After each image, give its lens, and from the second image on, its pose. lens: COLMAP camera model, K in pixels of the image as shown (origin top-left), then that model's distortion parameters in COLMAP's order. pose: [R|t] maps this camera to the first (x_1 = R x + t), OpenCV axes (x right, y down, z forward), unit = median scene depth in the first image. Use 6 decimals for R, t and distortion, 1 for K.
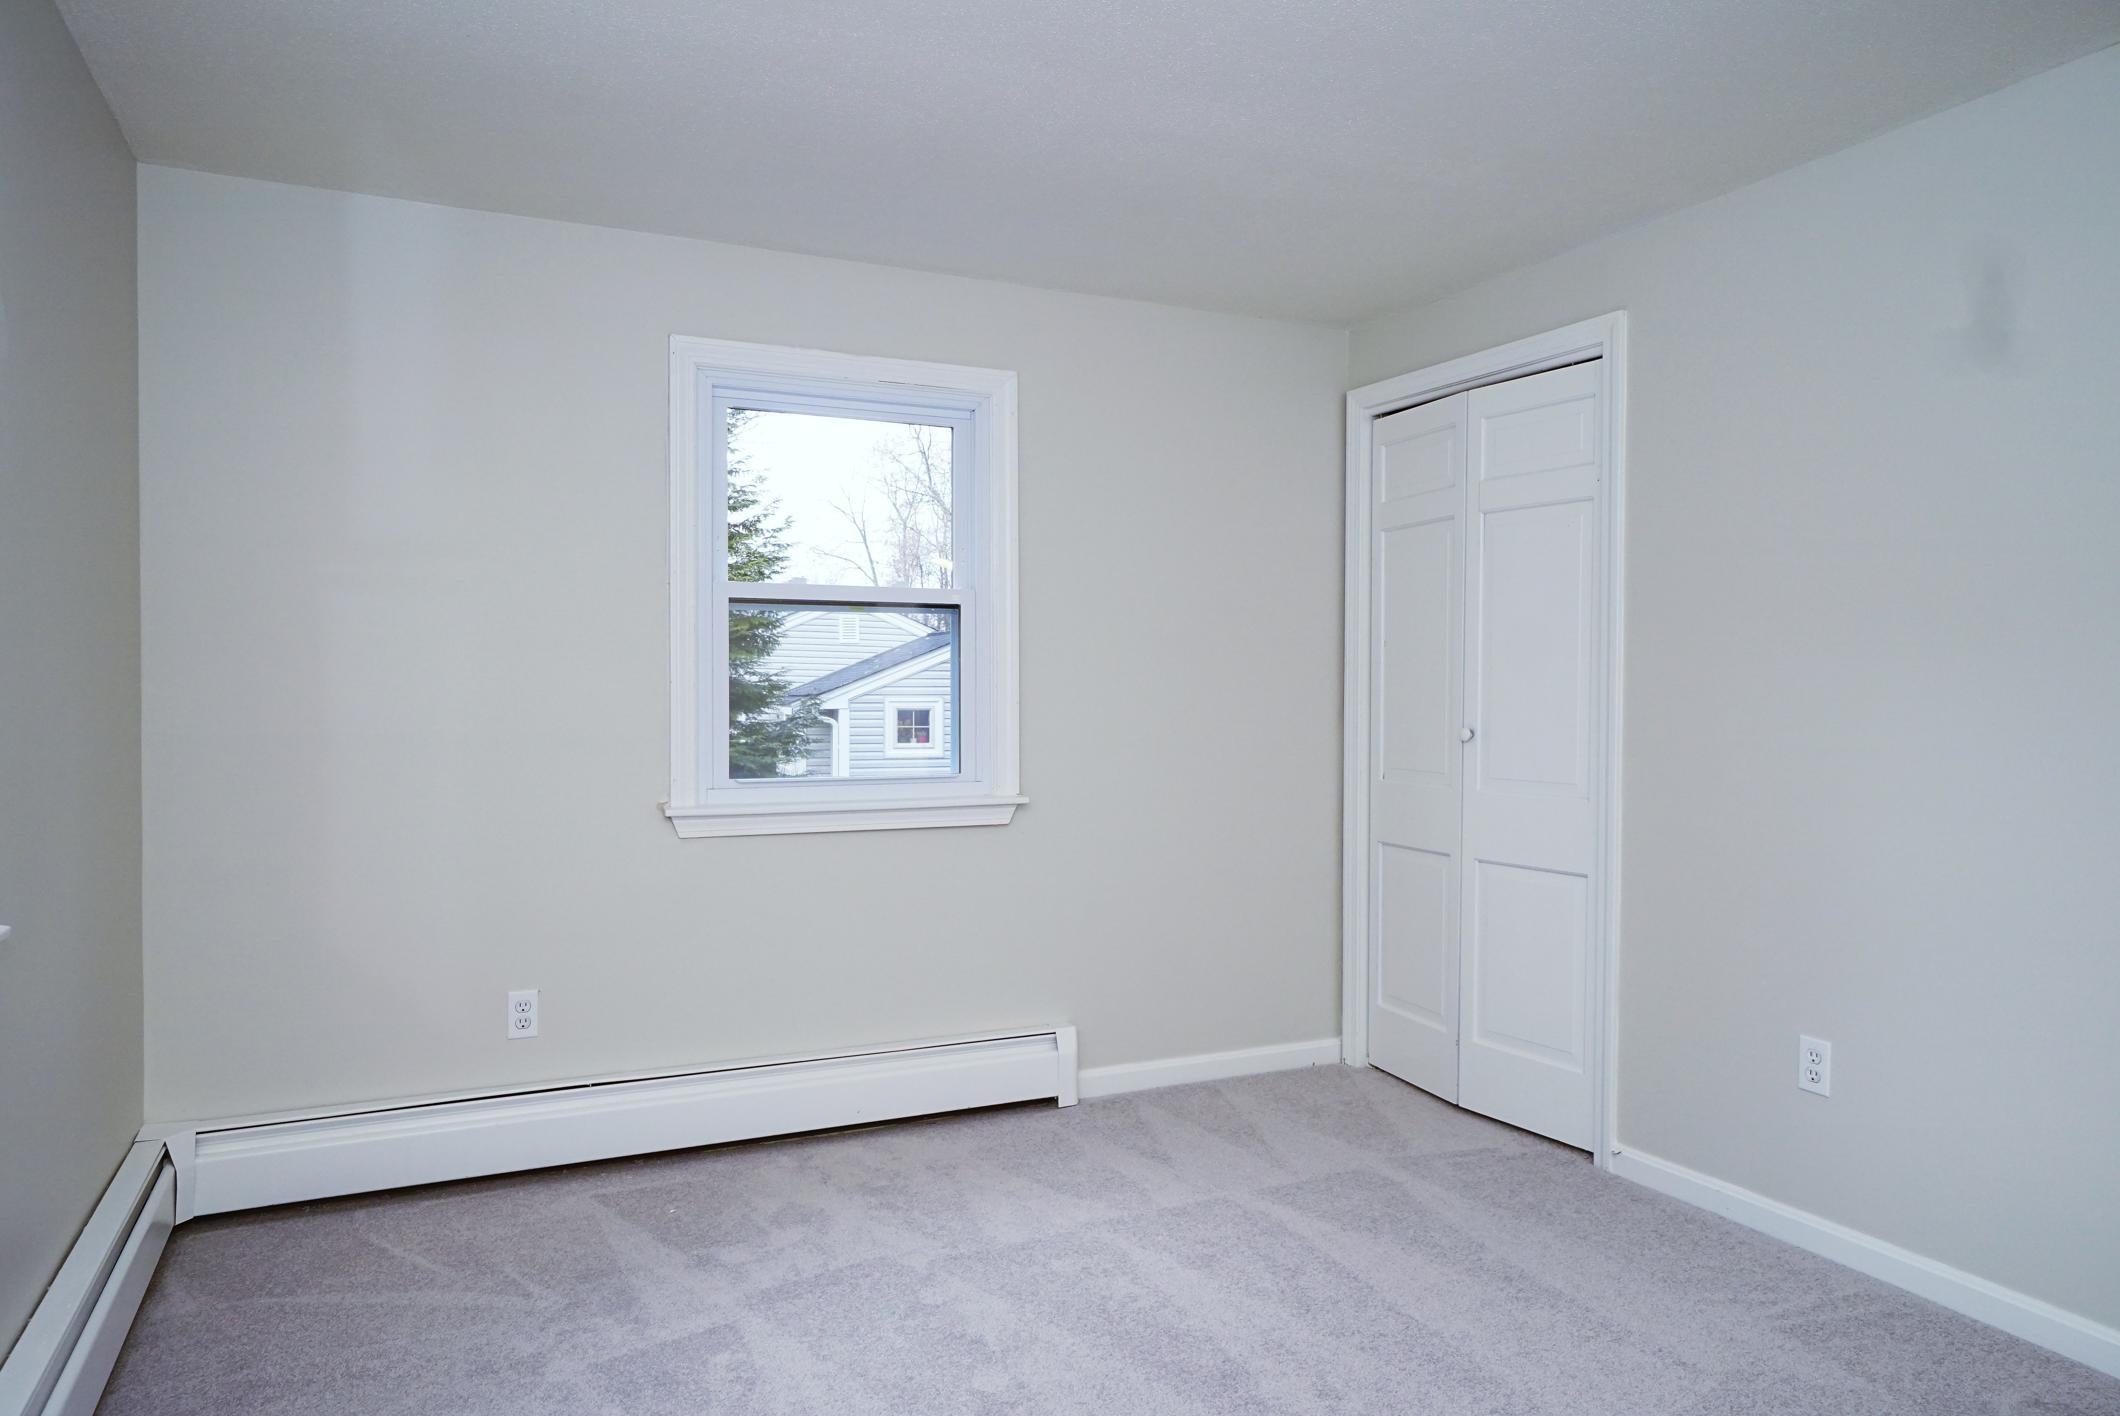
lens RADIAL K [[1364.1, 0, 1057.3], [0, 1364.1, 696.0], [0, 0, 1]] dist [0.024209, -0.000012]
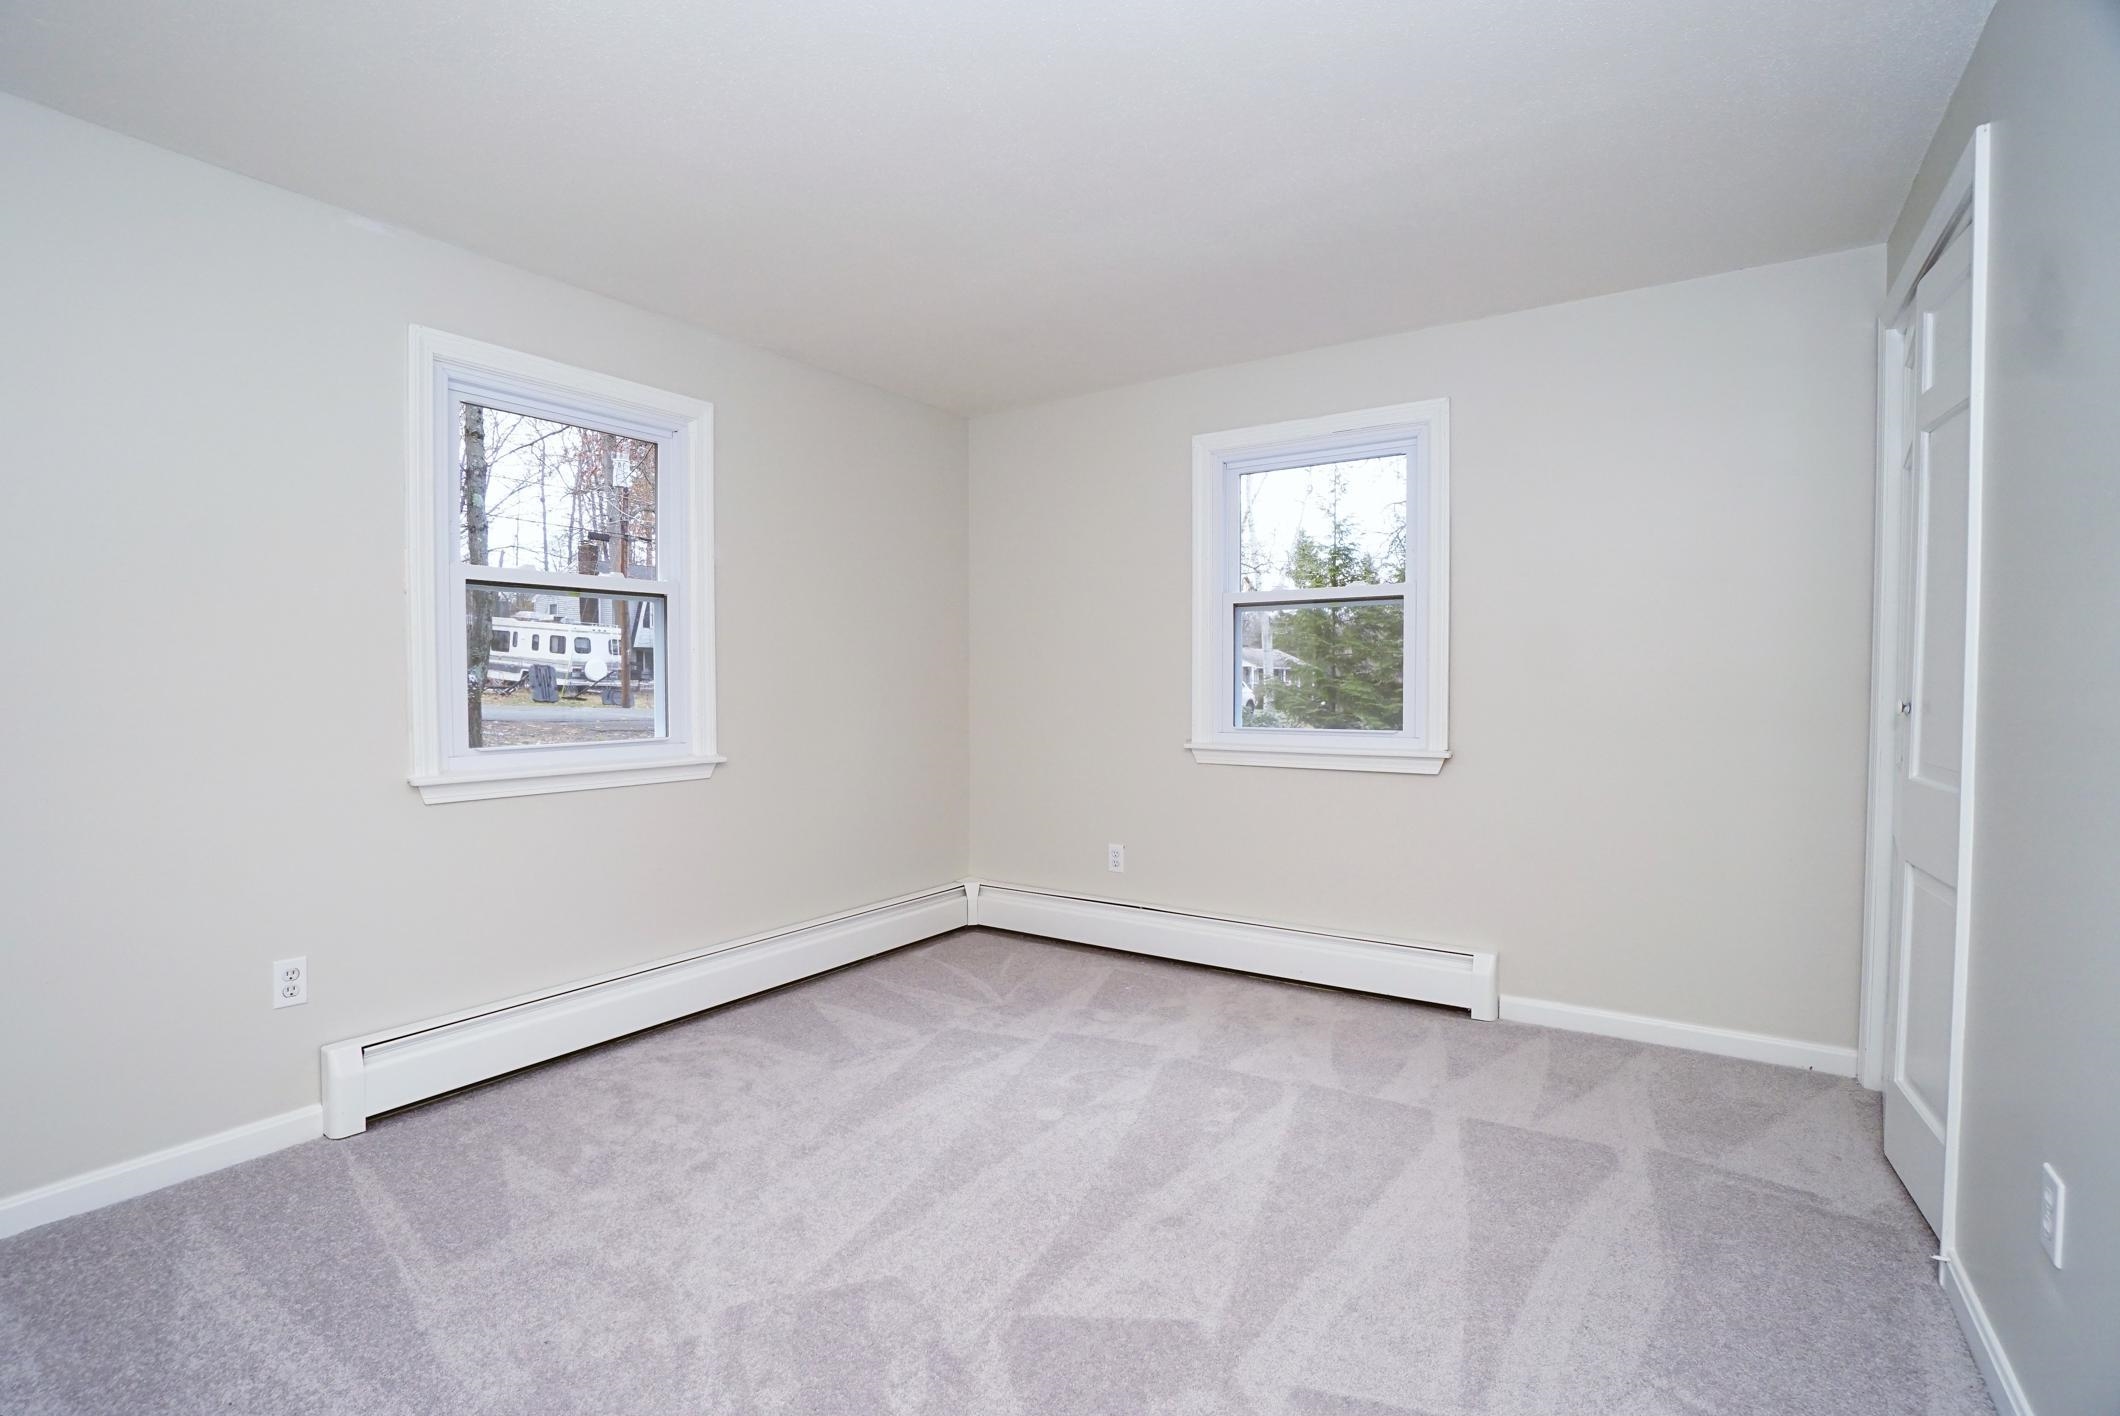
lens RADIAL K [[948.0, 0, 1104.2], [0, 948.0, 709.5], [0, 0, 1]] dist [-0.001683, 0.000315]
pose [[0.549366, 0.013801, -0.835468, 0.557274], [-0.003695, 0.999894, 0.014088, 0.028748], [0.835574, -0.004652, 0.549359, 0.323599]]
